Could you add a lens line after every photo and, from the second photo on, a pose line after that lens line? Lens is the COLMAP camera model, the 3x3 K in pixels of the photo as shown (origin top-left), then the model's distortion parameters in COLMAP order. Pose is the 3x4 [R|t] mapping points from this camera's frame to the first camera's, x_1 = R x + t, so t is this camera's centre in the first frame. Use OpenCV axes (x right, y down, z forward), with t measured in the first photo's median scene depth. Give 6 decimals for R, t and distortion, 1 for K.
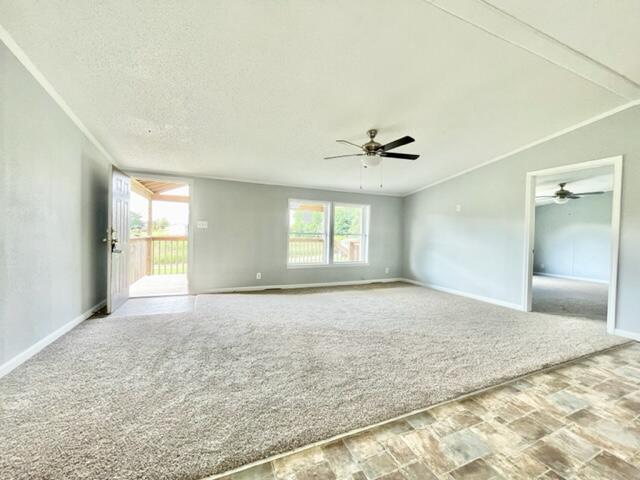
lens RADIAL K [[259.2, 0, 321.5], [0, 259.2, 240.5], [0, 0, 1]] dist [-0.006990, 0.000501]
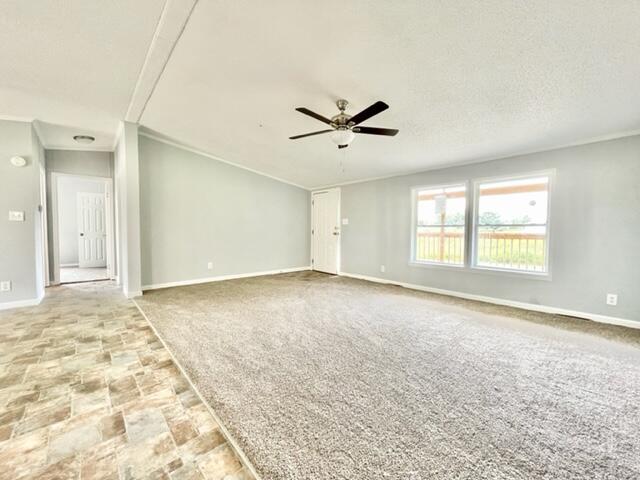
lens RADIAL K [[259.2, 0, 323.6], [0, 259.2, 239.3], [0, 0, 1]] dist [-0.006990, 0.000501]
pose [[0.338911, 0.021084, -0.940582, 2.040585], [-0.018541, 0.999704, 0.015729, 0.032666], [0.940636, 0.012108, 0.339202, 1.348468]]
